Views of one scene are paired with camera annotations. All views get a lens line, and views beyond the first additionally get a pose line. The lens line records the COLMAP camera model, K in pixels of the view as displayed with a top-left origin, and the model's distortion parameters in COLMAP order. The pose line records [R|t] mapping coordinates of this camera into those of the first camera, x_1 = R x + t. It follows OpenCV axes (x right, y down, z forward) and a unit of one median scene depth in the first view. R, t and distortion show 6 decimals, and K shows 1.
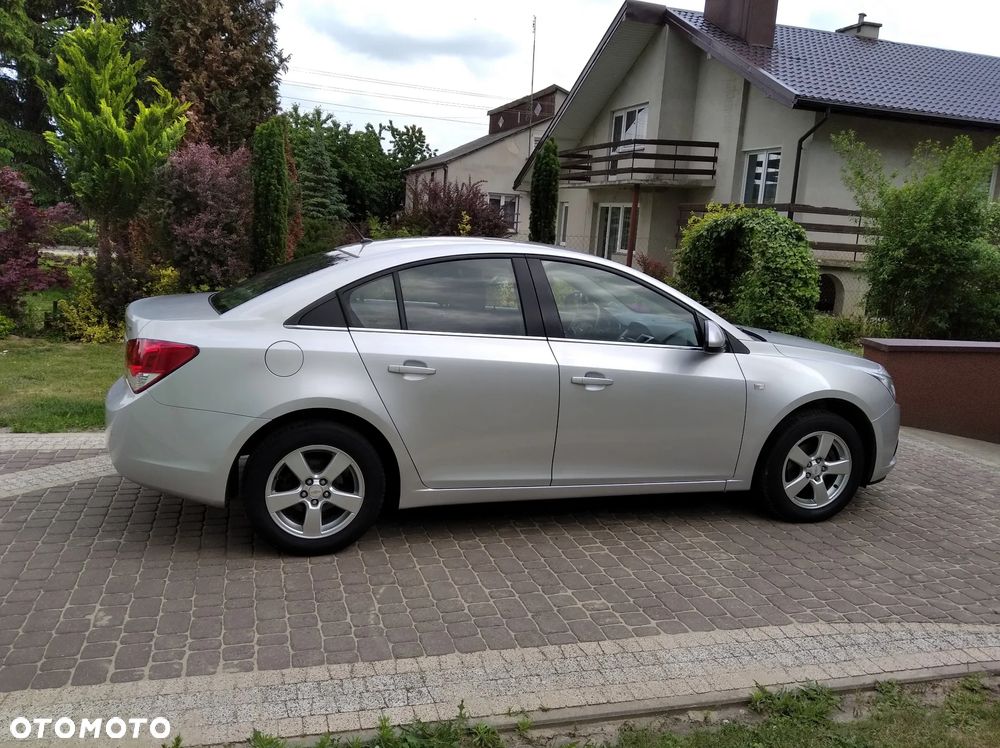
lens RADIAL K [[843.5, 0, 501.9], [0, 843.5, 372.2], [0, 0, 1]] dist [0.052290, -0.121709]
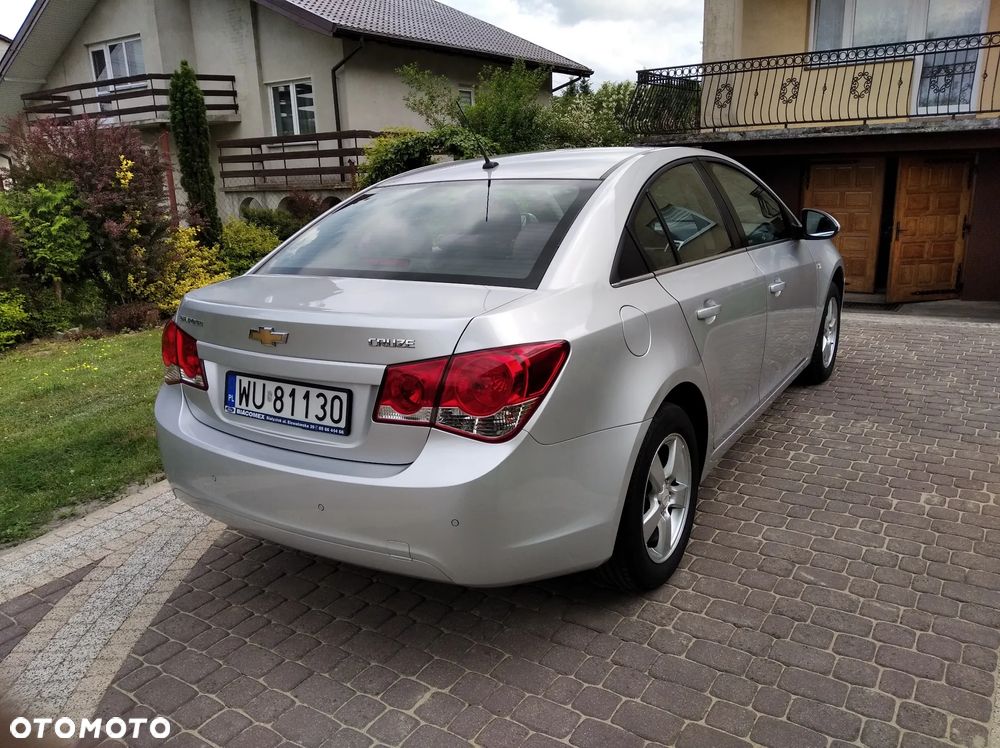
lens RADIAL K [[771.7, 0, 497.7], [0, 771.7, 363.7], [0, 0, 1]] dist [-0.001536, -0.003424]
pose [[0.762721, -0.248945, 0.596895, -0.577982], [0.198899, 0.968507, 0.149777, -0.084251], [-0.615383, 0.004484, 0.788216, 0.454051]]
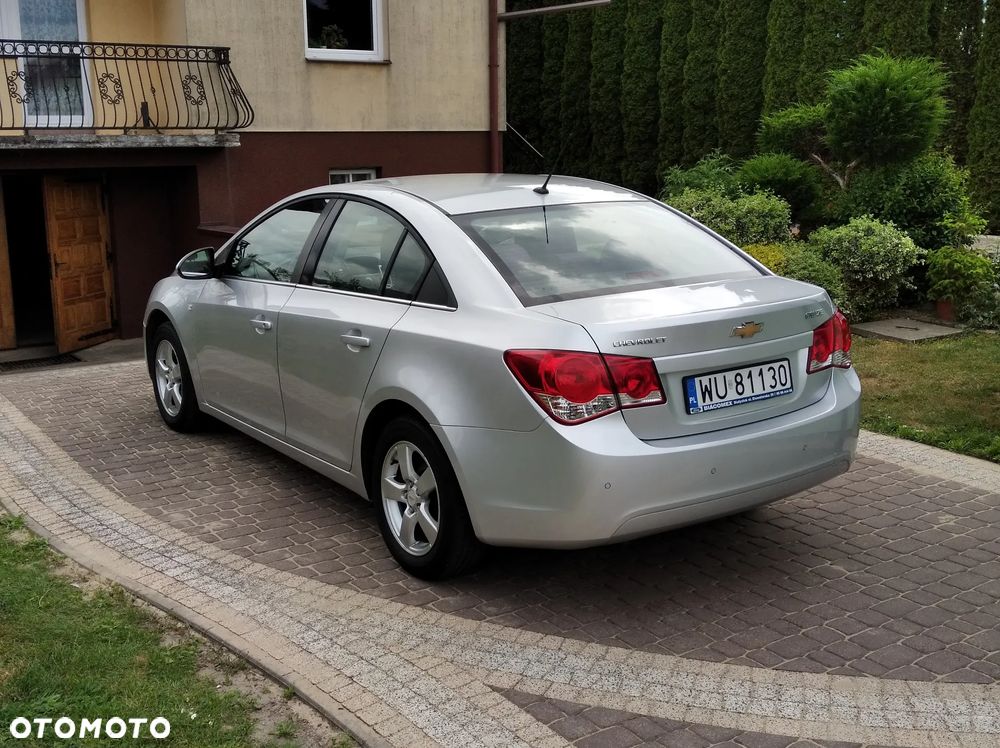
lens RADIAL K [[1116.7, 0, 499.3], [0, 1116.7, 373.1], [0, 0, 1]] dist [0.100922, -0.253289]
pose [[-0.309285, -0.248073, 0.918043, -1.065478], [0.164529, 0.936859, 0.308587, -0.293409], [-0.936628, 0.246486, -0.248942, 1.224198]]
